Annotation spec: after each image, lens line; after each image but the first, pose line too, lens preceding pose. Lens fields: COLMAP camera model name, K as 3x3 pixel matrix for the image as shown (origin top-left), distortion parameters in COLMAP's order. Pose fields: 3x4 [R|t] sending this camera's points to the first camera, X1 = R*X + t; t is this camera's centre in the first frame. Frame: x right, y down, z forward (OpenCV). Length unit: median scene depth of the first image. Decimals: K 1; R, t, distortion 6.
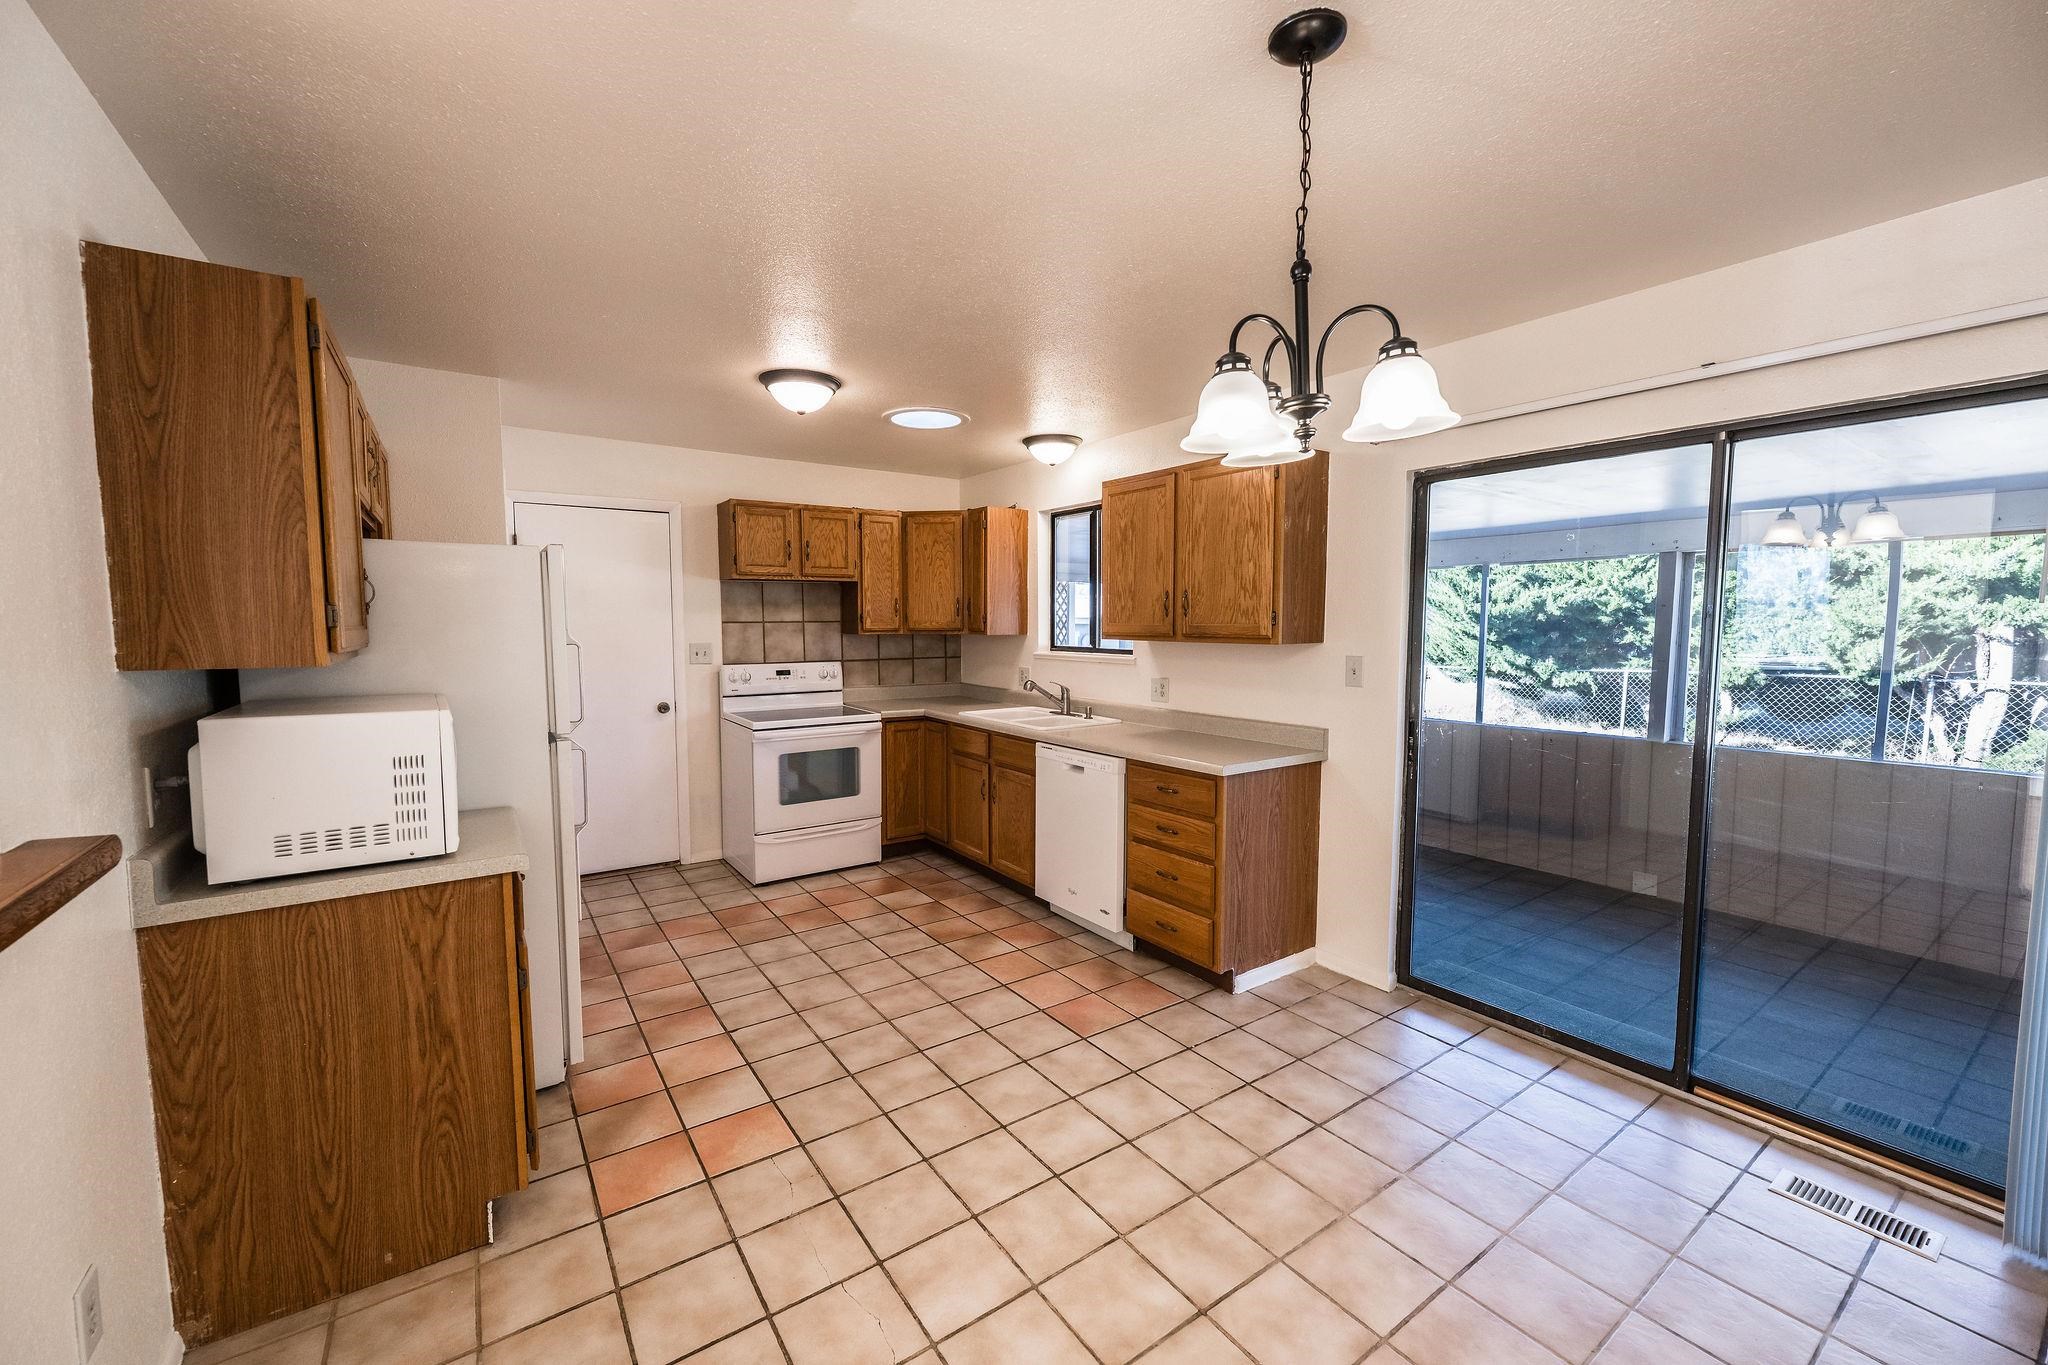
lens RADIAL K [[808.7, 0, 1008.2], [0, 808.7, 679.1], [0, 0, 1]] dist [-0.001496, -0.000187]
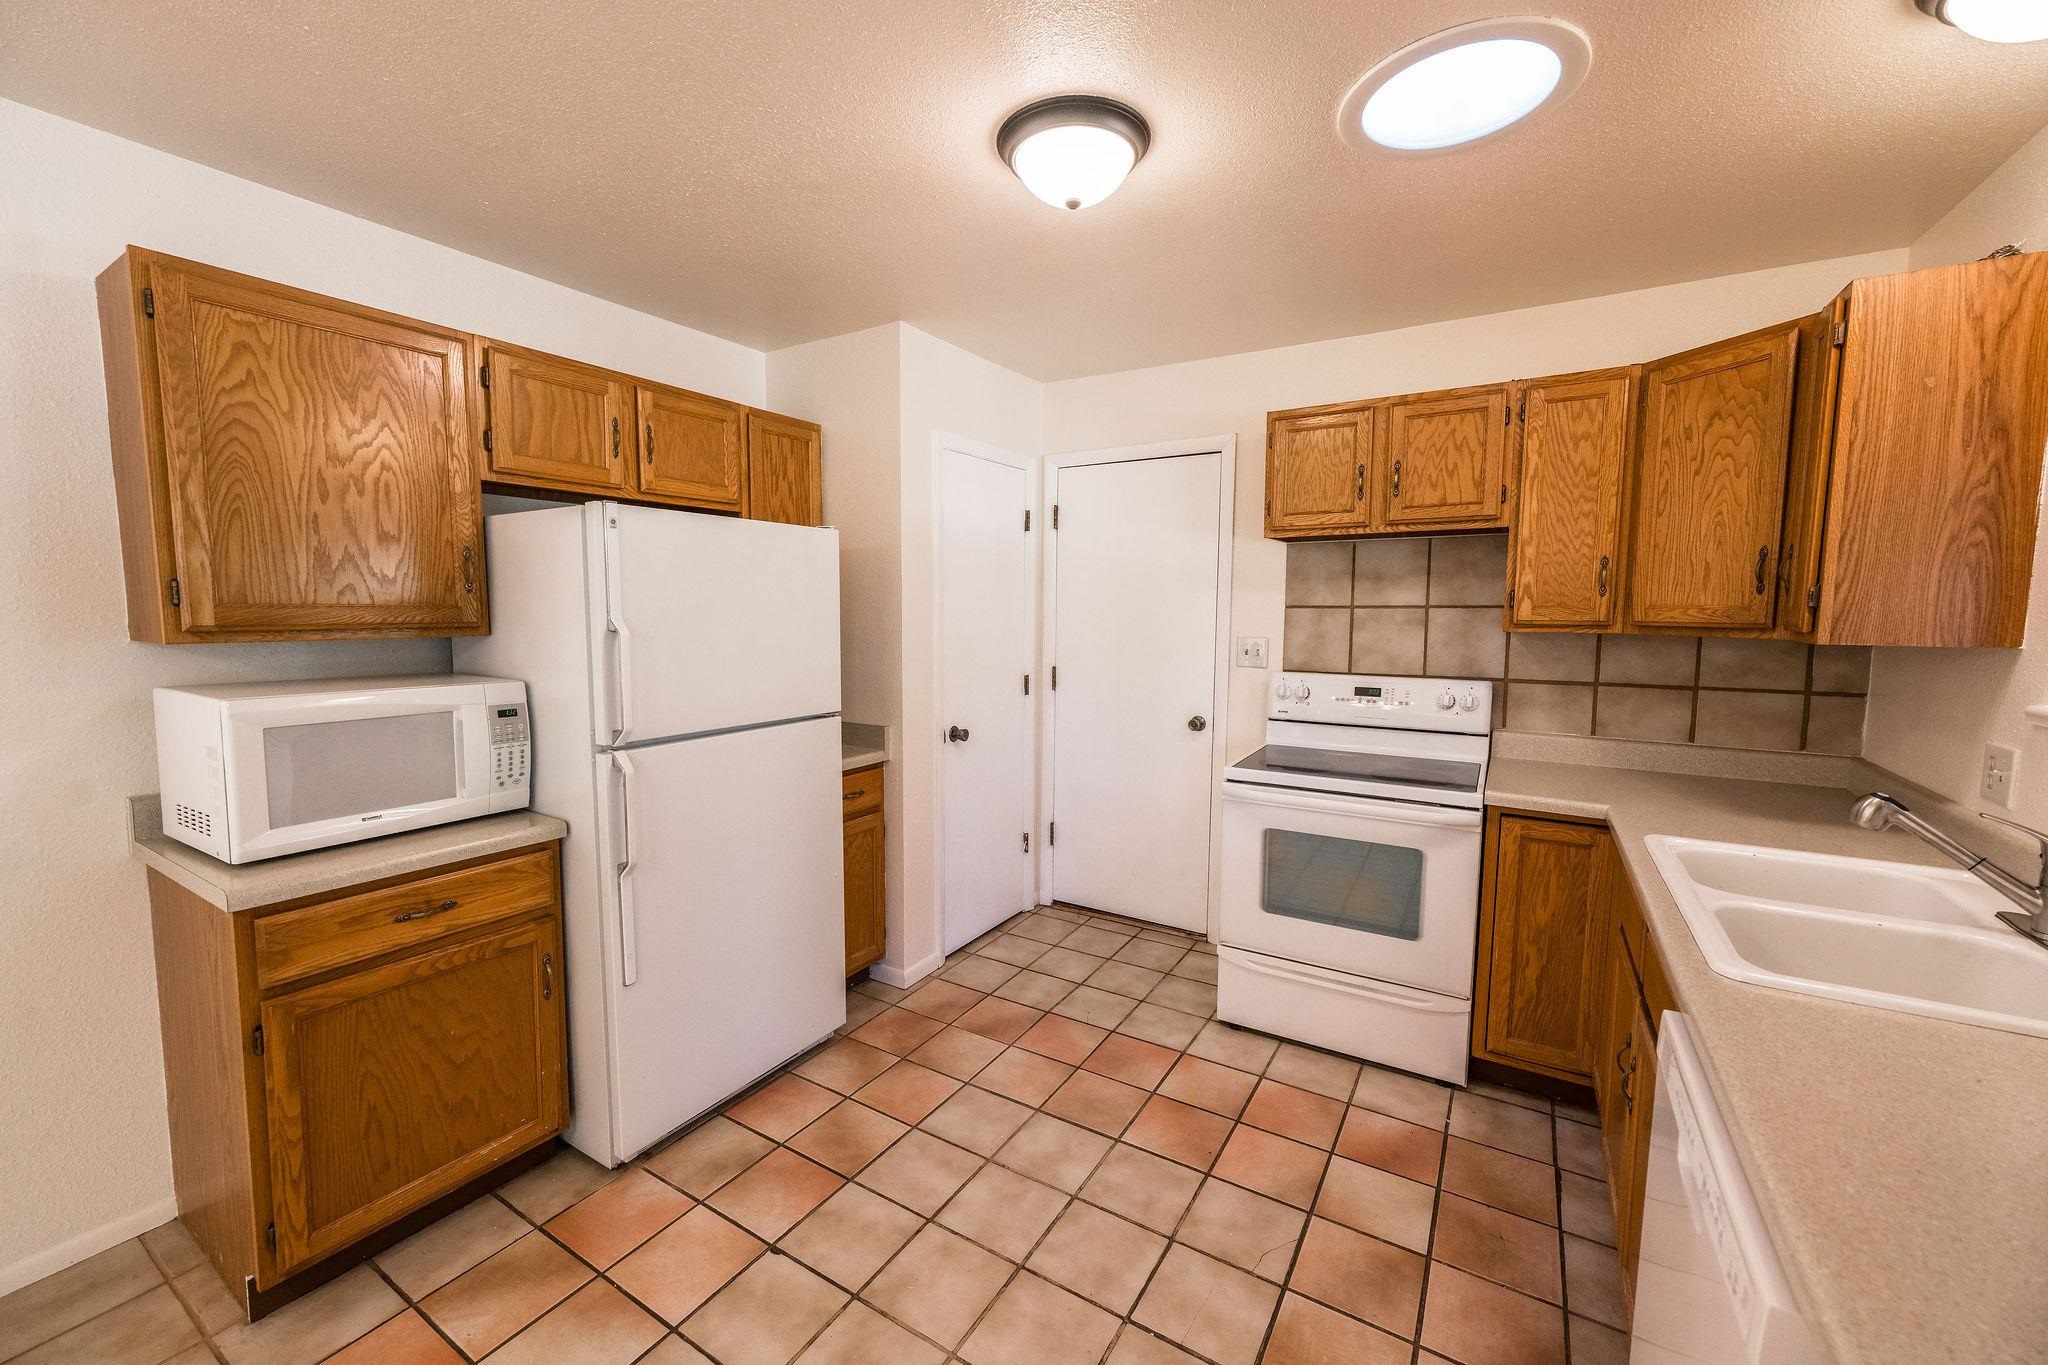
lens RADIAL K [[808.7, 0, 1008.2], [0, 808.7, 679.1], [0, 0, 1]] dist [-0.001496, -0.000187]
pose [[0.405566, 0.085174, -0.910089, 0.179955], [-0.069107, 0.995657, 0.062386, -0.041591], [0.911450, 0.037591, 0.409691, 0.591292]]
